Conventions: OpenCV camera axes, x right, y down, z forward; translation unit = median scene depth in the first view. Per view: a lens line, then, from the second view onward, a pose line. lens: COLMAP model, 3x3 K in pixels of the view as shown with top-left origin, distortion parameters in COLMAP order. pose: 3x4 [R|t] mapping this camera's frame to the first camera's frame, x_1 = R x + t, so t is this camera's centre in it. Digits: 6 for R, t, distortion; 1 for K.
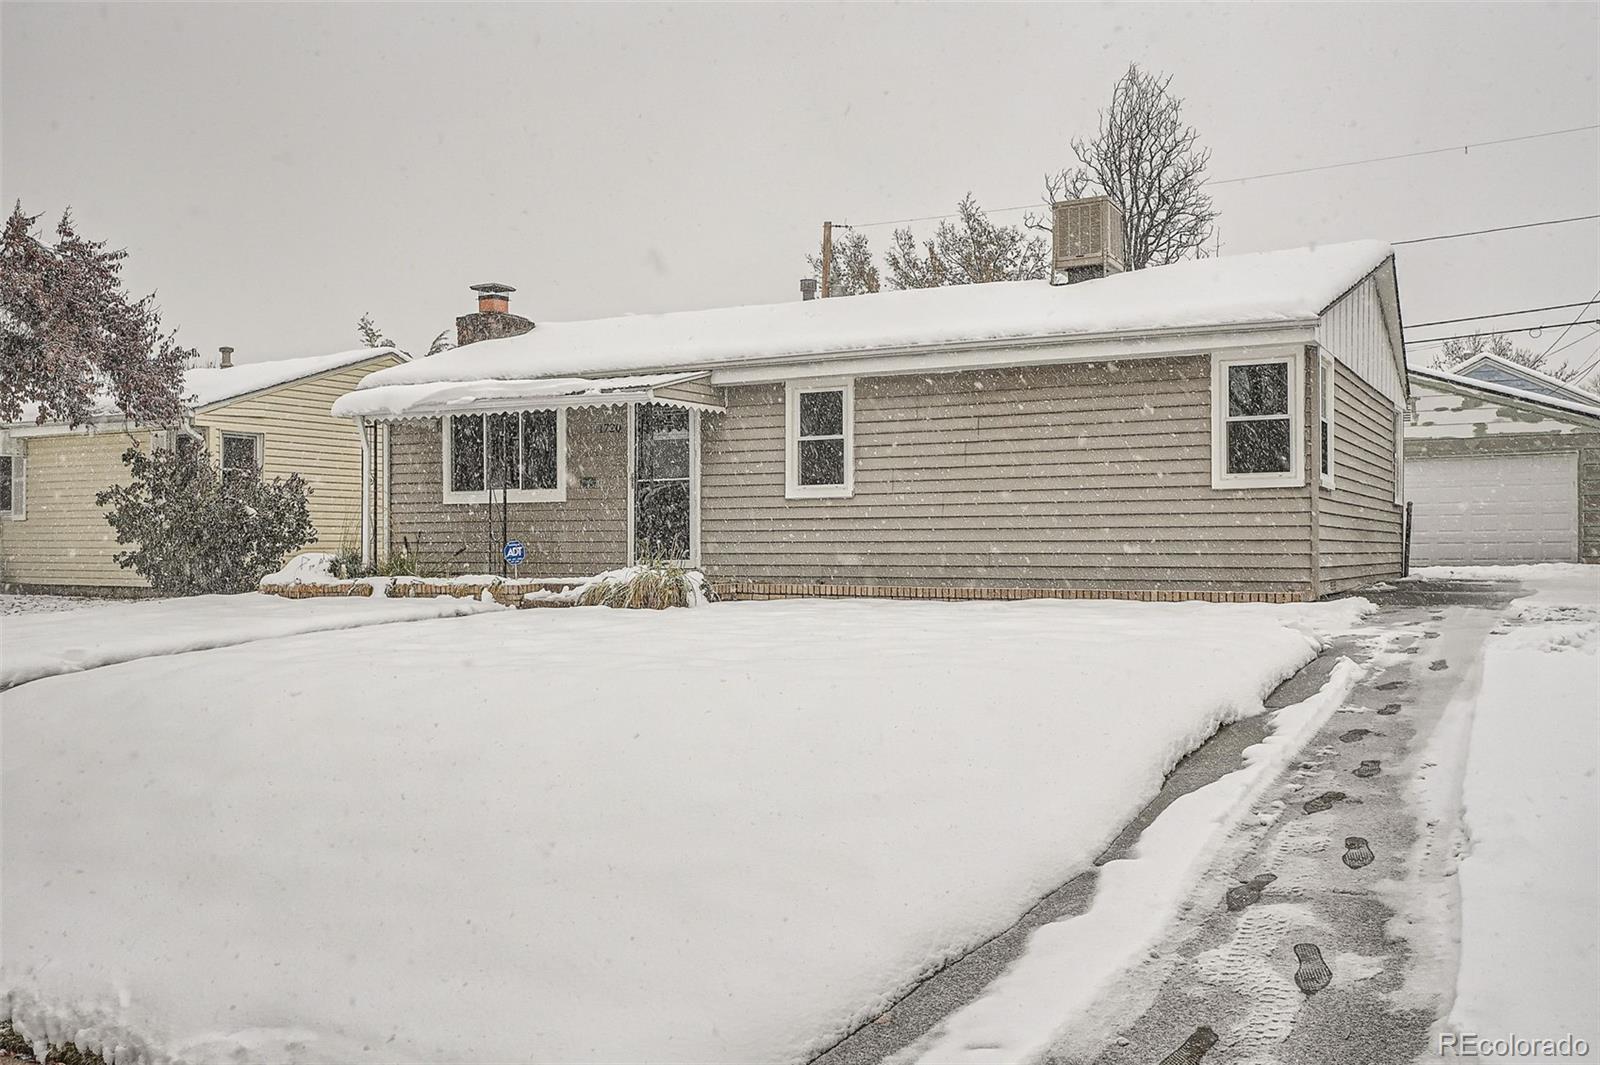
lens RADIAL K [[1438.3, 0, 798.4], [0, 1438.3, 531.7], [0, 0, 1]] dist [-0.039129, -0.005310]
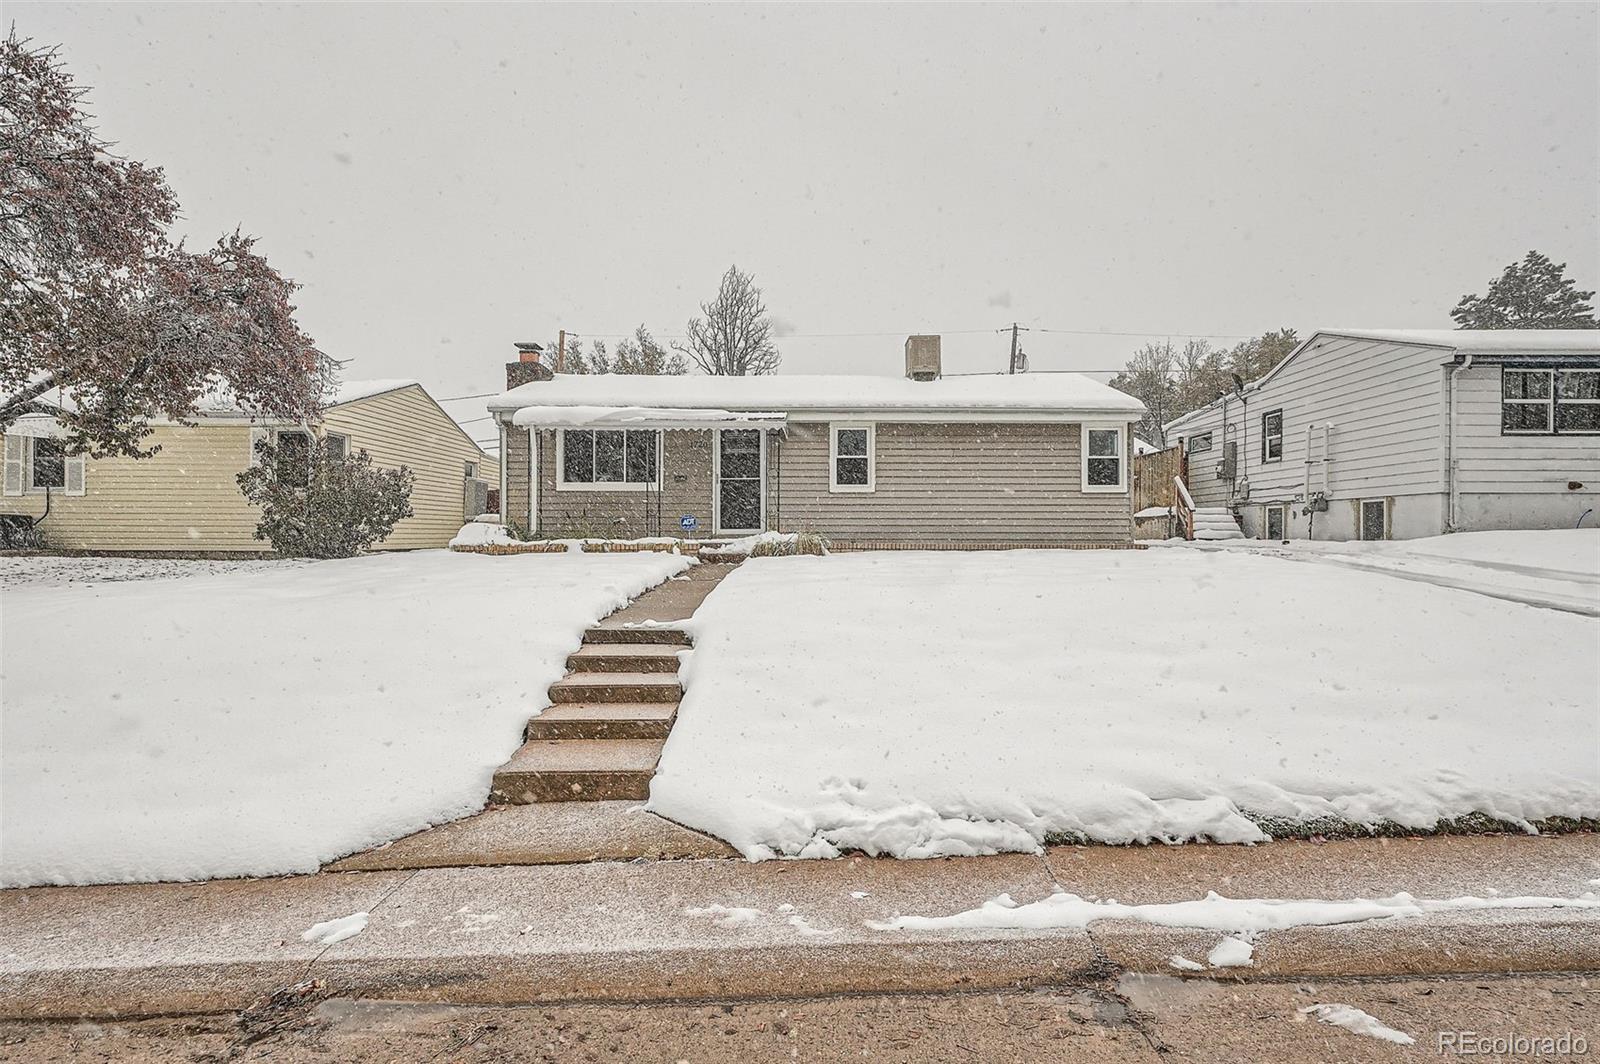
lens RADIAL K [[775.1, 0, 803.0], [0, 775.1, 540.3], [0, 0, 1]] dist [-0.012763, 0.002553]
pose [[0.880201, -0.000764, 0.474601, -0.456050], [-0.010755, 0.999710, 0.021556, 0.013850], [-0.474480, -0.024078, 0.879937, 0.209219]]
